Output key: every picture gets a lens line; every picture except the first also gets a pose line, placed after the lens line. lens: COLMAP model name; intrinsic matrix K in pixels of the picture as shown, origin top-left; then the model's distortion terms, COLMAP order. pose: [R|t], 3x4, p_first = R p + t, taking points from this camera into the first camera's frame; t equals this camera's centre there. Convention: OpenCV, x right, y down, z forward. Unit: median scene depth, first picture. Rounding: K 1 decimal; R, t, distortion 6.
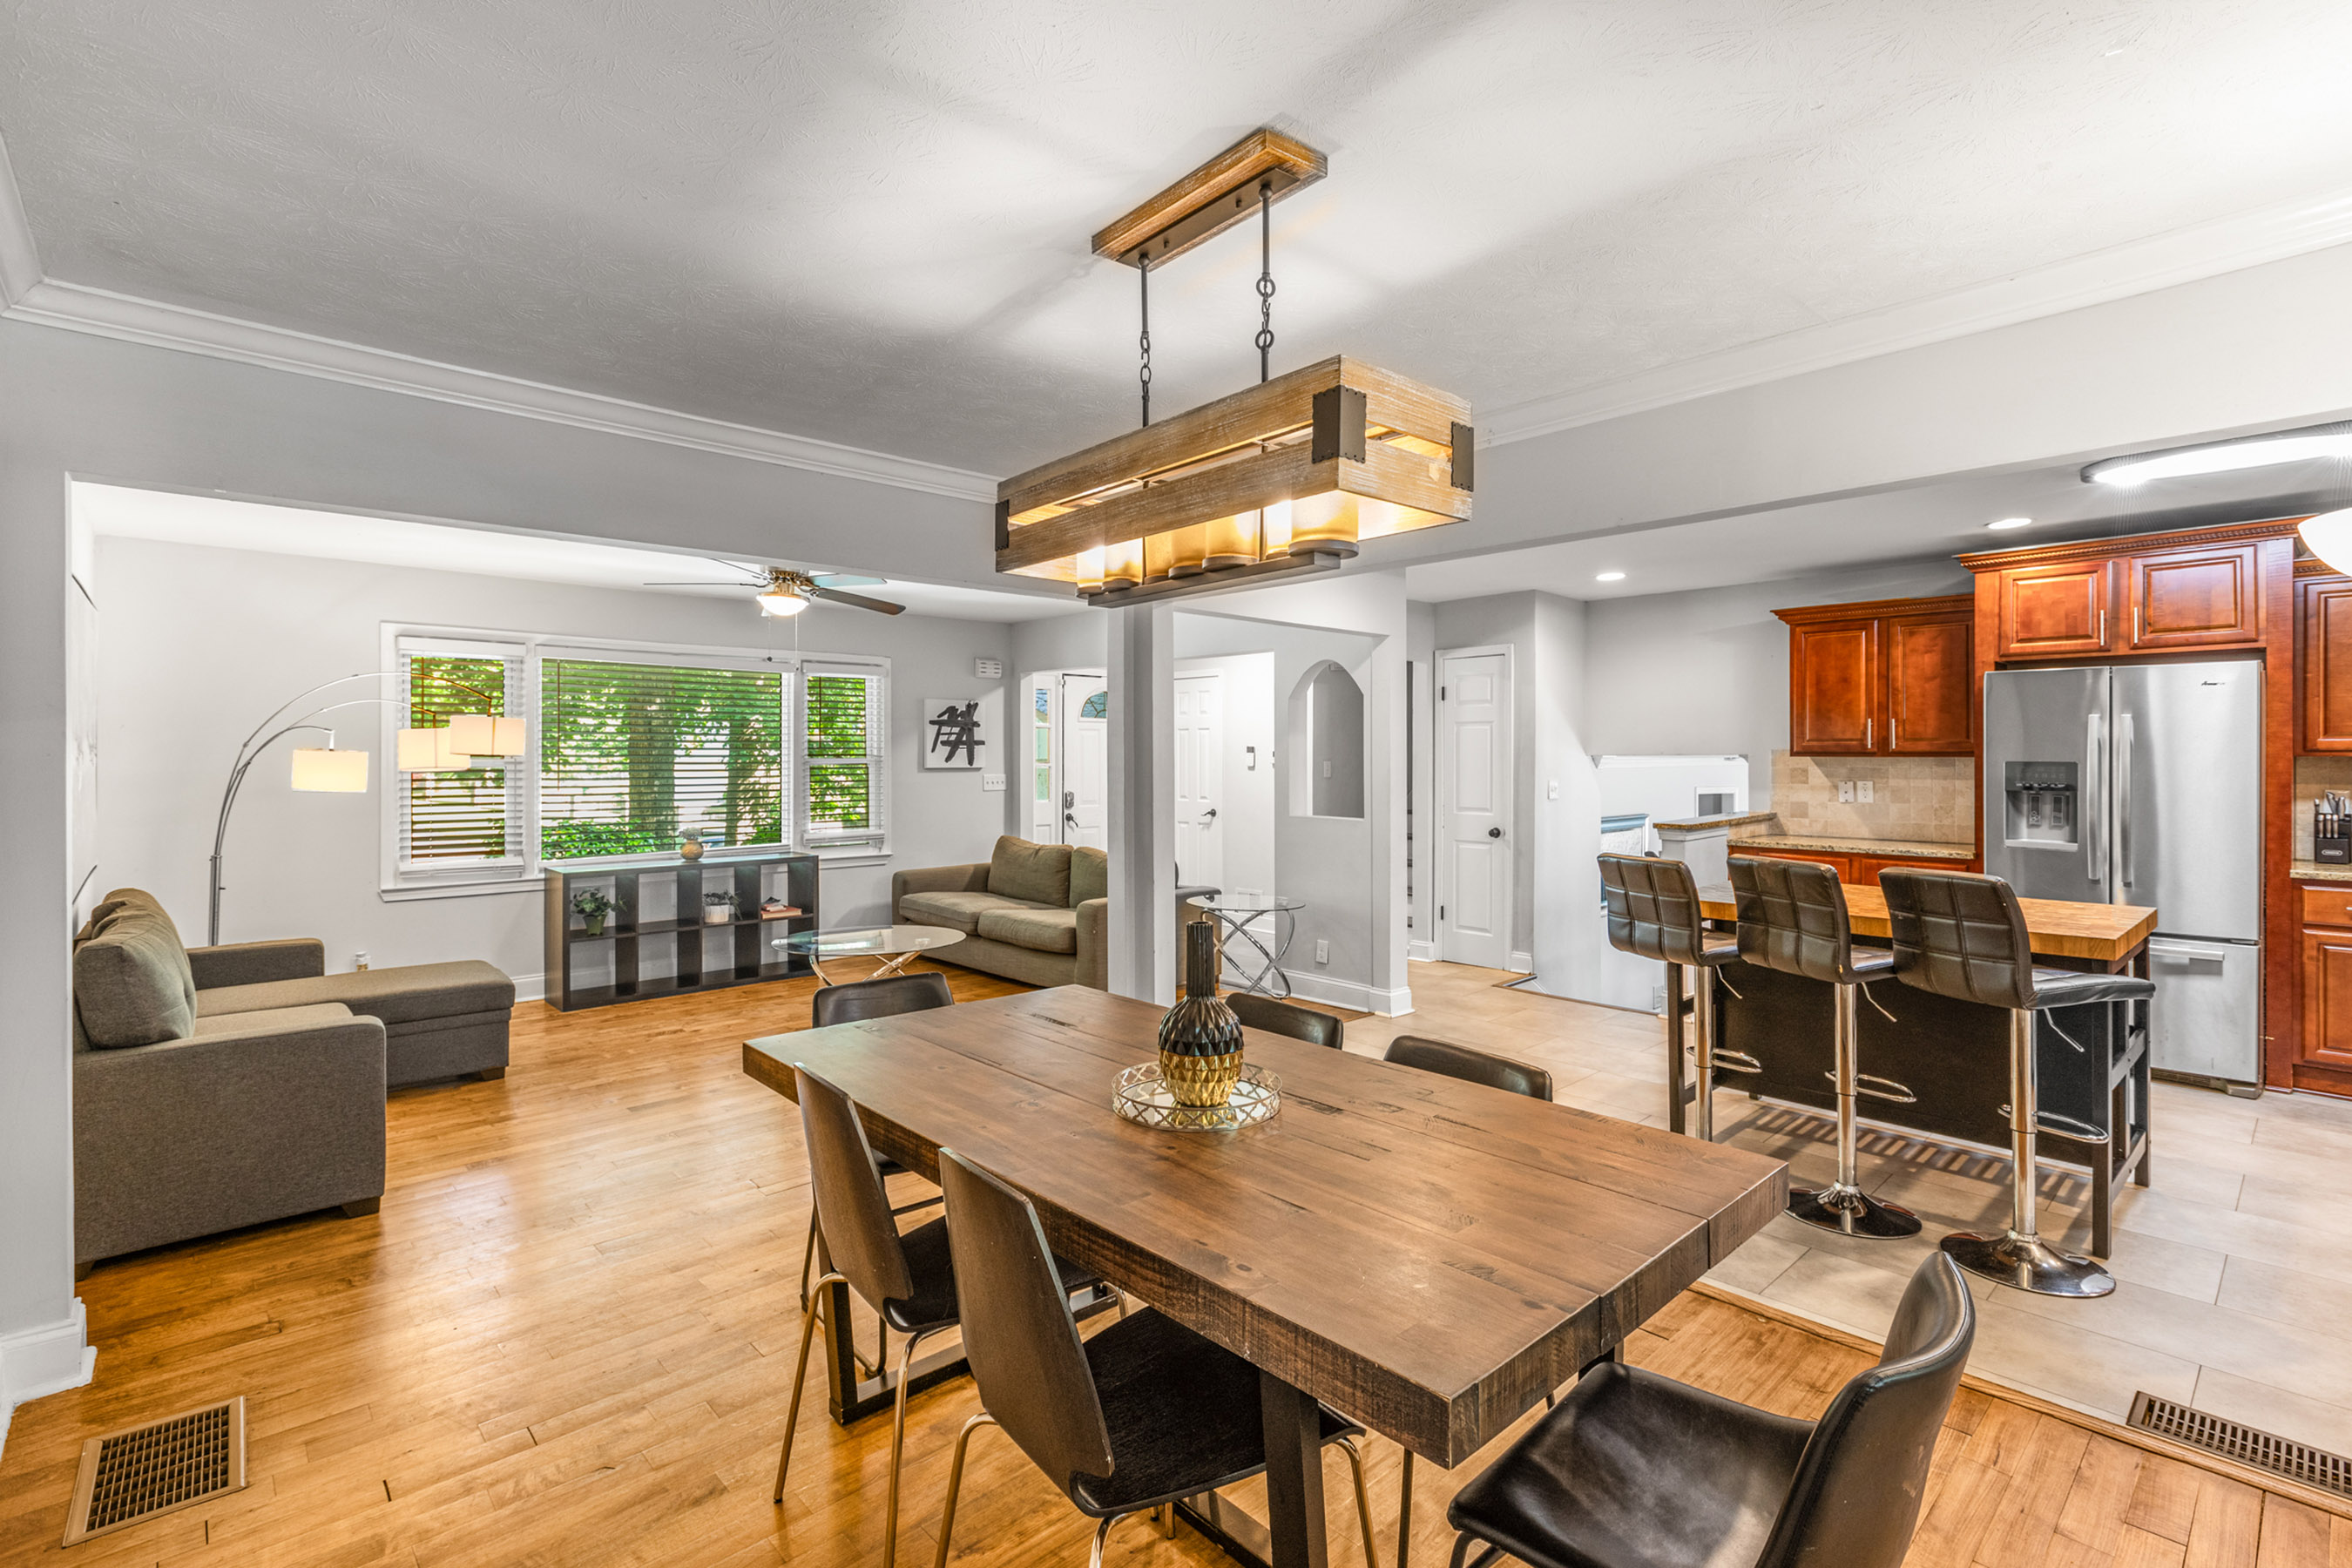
lens RADIAL K [[1051.3, 0, 1174.0], [0, 1051.3, 760.6], [0, 0, 1]] dist [-0.001180, -0.000113]
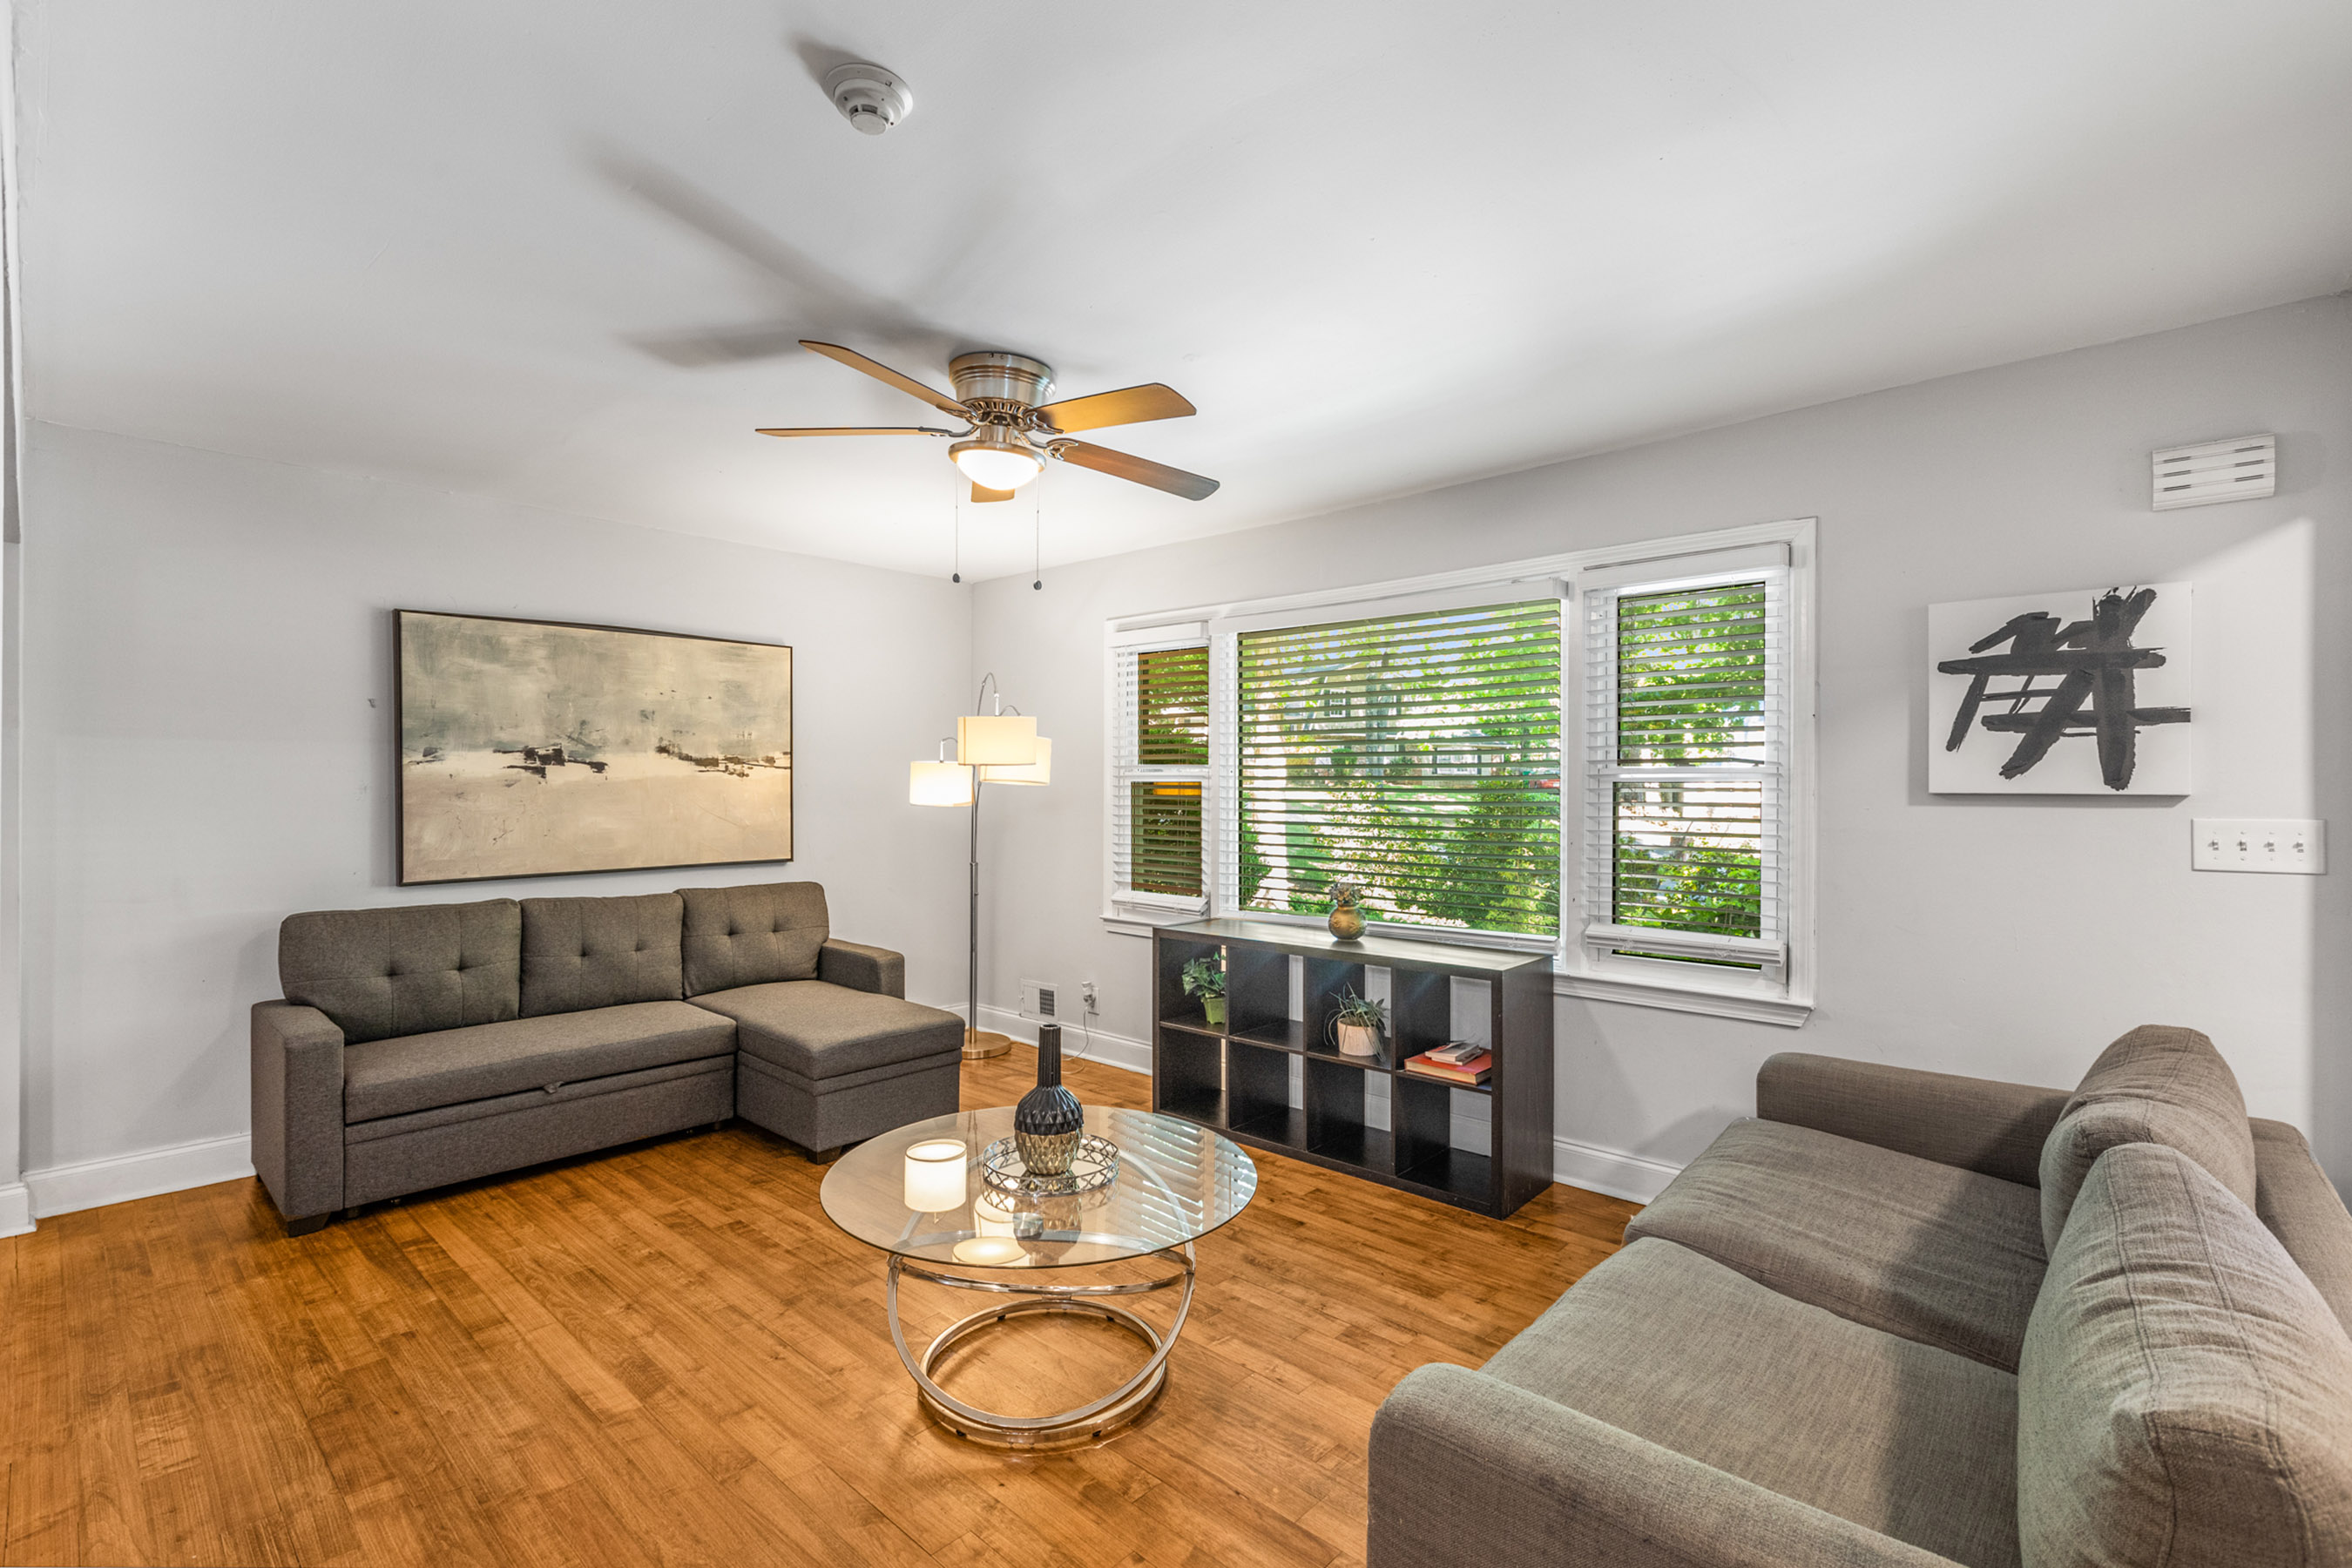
lens RADIAL K [[1051.3, 0, 1172.8], [0, 1051.3, 786.2], [0, 0, 1]] dist [-0.001180, -0.000113]
pose [[0.085022, -0.000340, -0.996379, 0.139102], [-0.001998, 0.999998, -0.000511, 0.006546], [0.996377, 0.002034, 0.085021, 0.933812]]
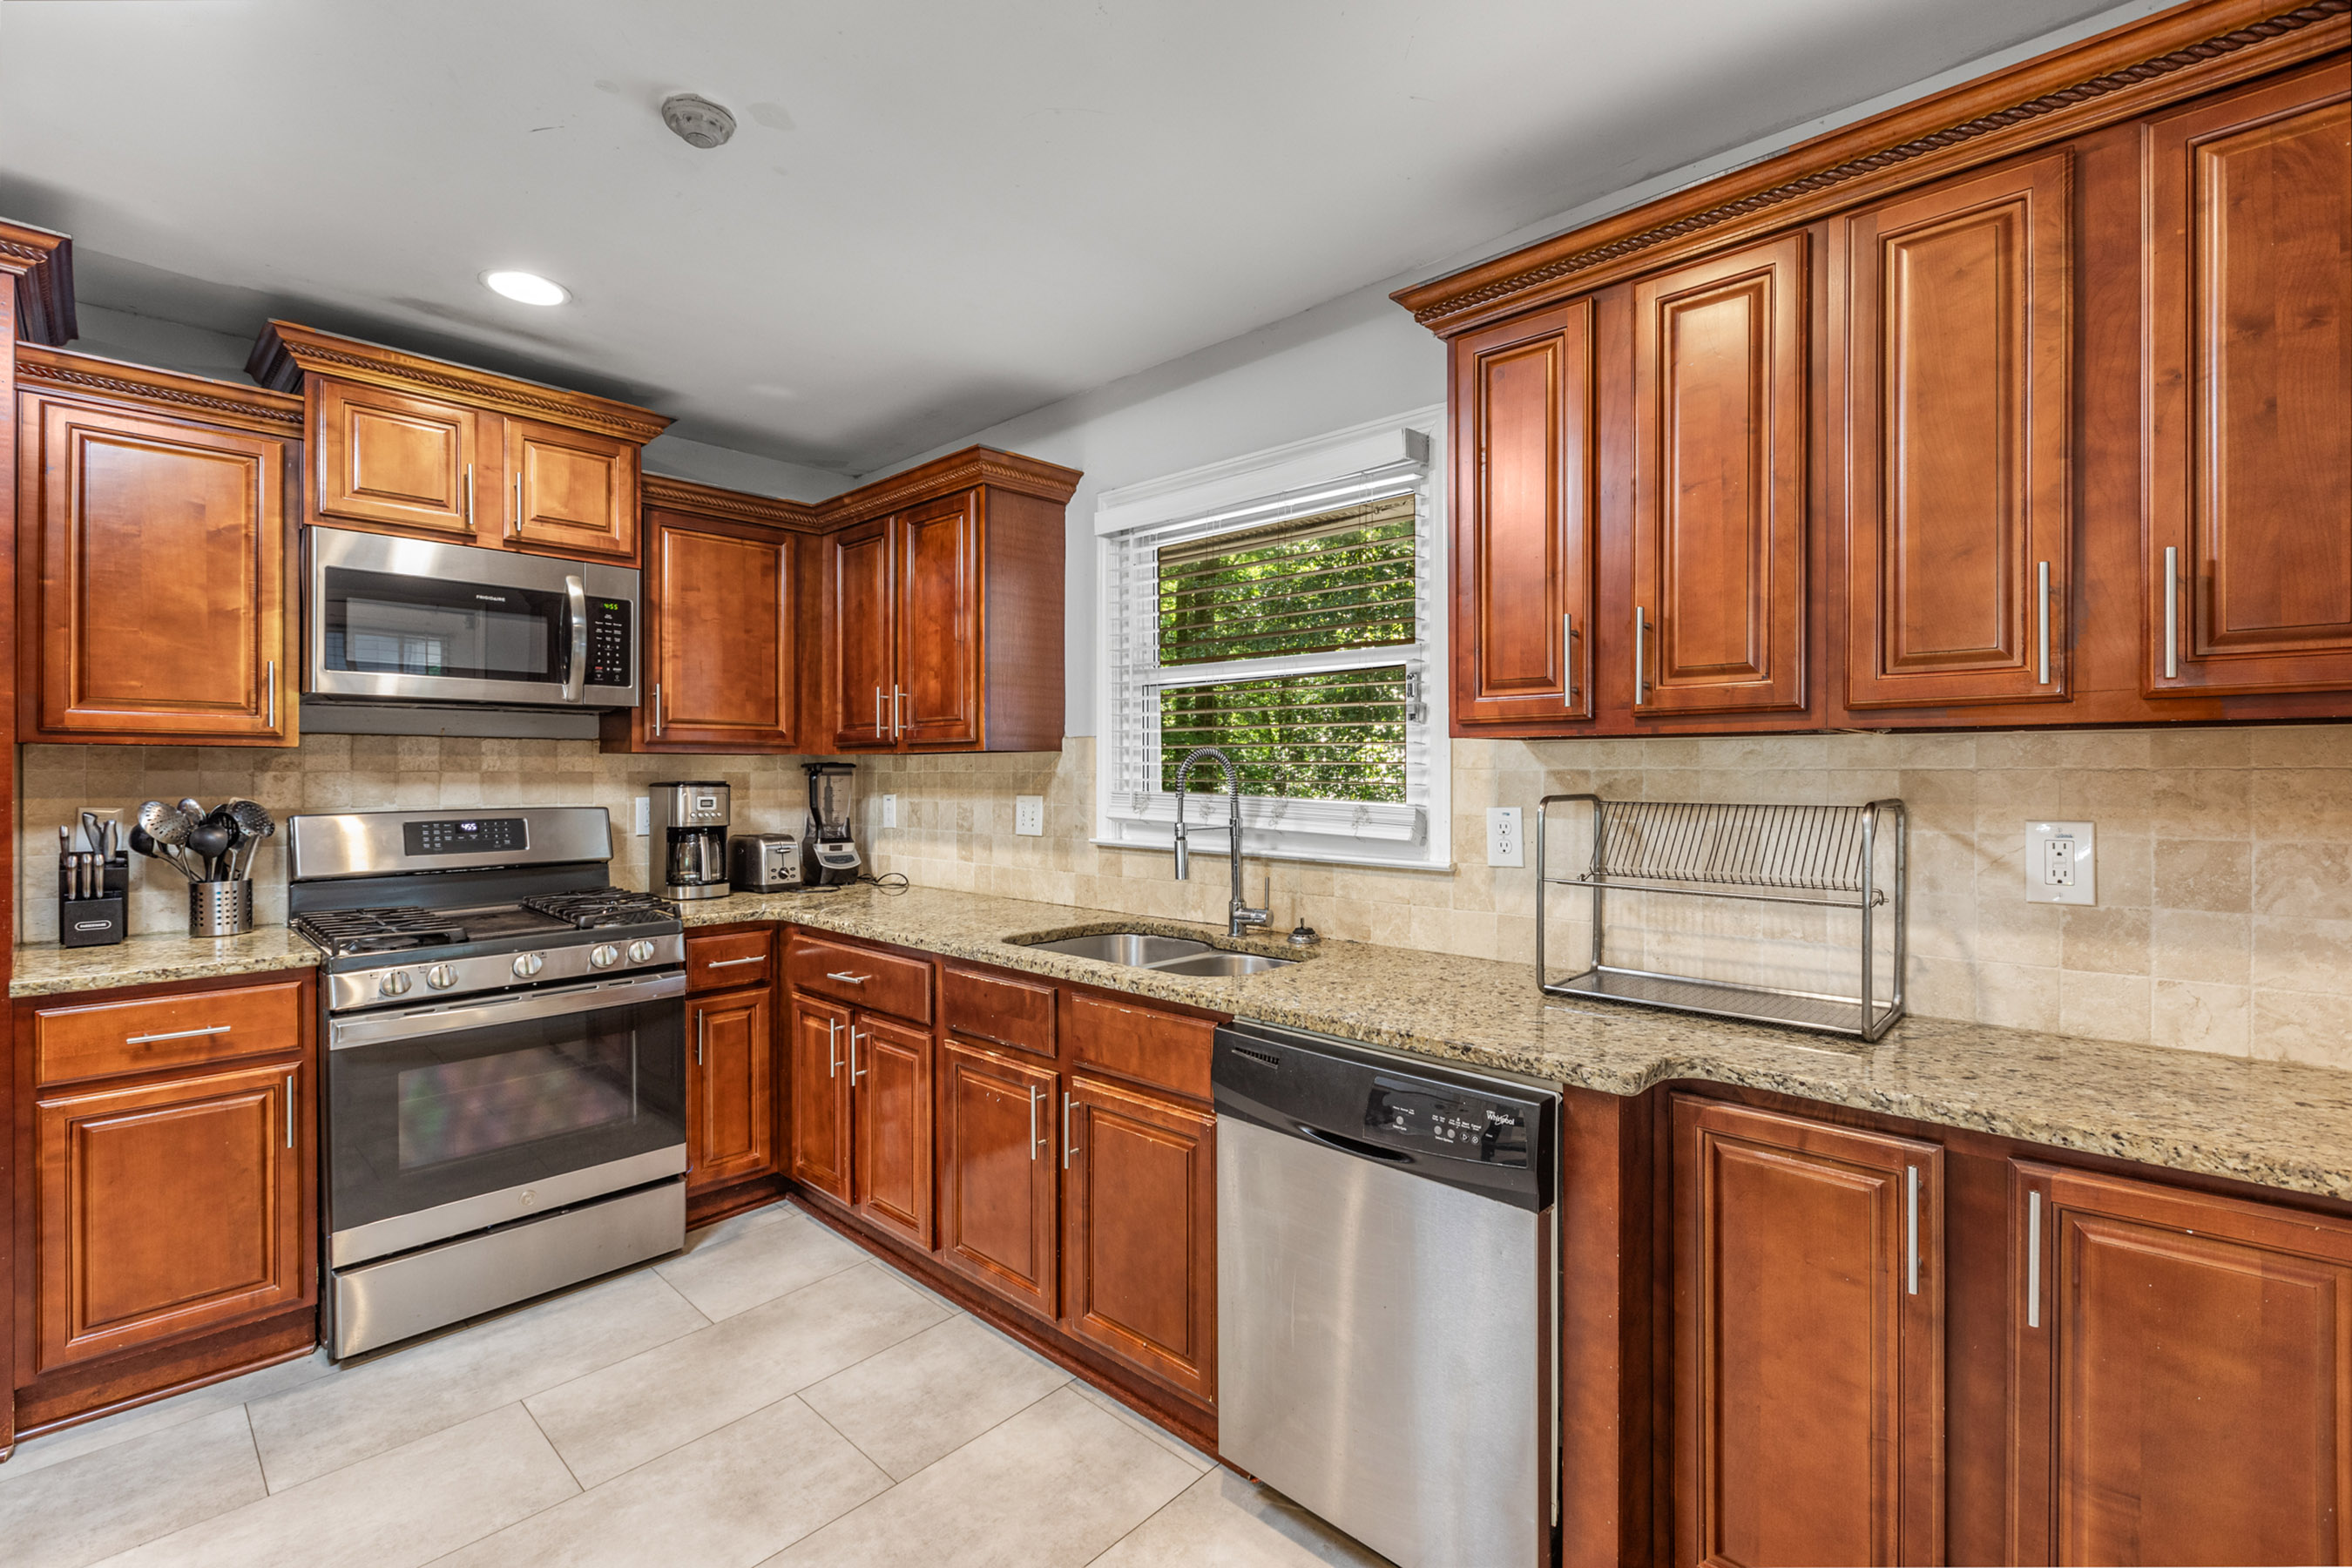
lens RADIAL K [[1051.3, 0, 1179.4], [0, 1051.3, 774.1], [0, 0, 1]] dist [-0.001180, -0.000113]
pose [[-0.075855, -0.000132, 0.997119, 0.399933], [0.001555, 0.999999, 0.000251, 0.008640], [-0.997118, 0.001570, -0.075854, 0.369797]]
